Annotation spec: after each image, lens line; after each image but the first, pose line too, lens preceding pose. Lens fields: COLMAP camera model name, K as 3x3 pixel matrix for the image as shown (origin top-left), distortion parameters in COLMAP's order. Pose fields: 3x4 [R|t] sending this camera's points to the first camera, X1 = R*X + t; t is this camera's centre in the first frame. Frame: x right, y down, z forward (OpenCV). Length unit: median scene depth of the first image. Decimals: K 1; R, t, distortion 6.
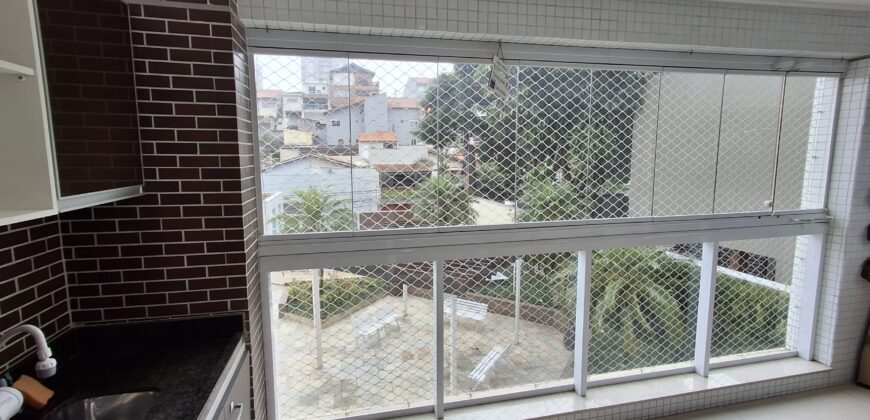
lens RADIAL K [[402.8, 0, 435.0], [0, 402.8, 210.0], [0, 0, 1]] dist [-0.002583, 0.000006]
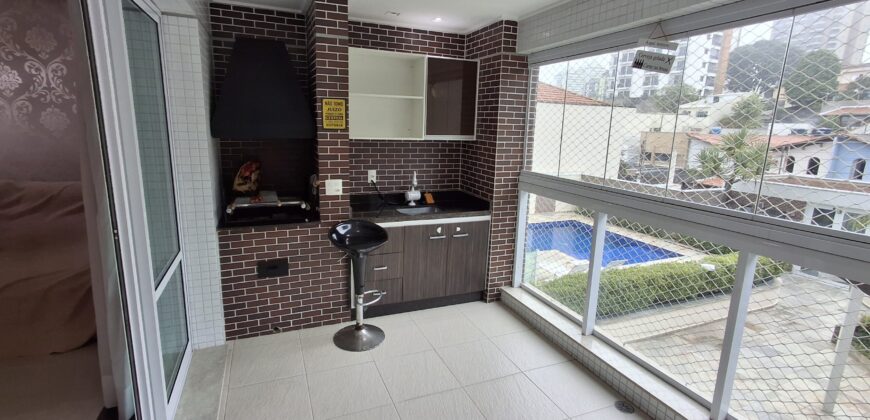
lens RADIAL K [[397.9, 0, 427.4], [0, 397.9, 202.8], [0, 0, 1]] dist [0.012441, 0.000377]
pose [[0.154230, 0.205192, -0.966493, 1.597149], [-0.152768, 0.971386, 0.181853, -0.063316], [0.976153, 0.119603, 0.181163, 0.350686]]
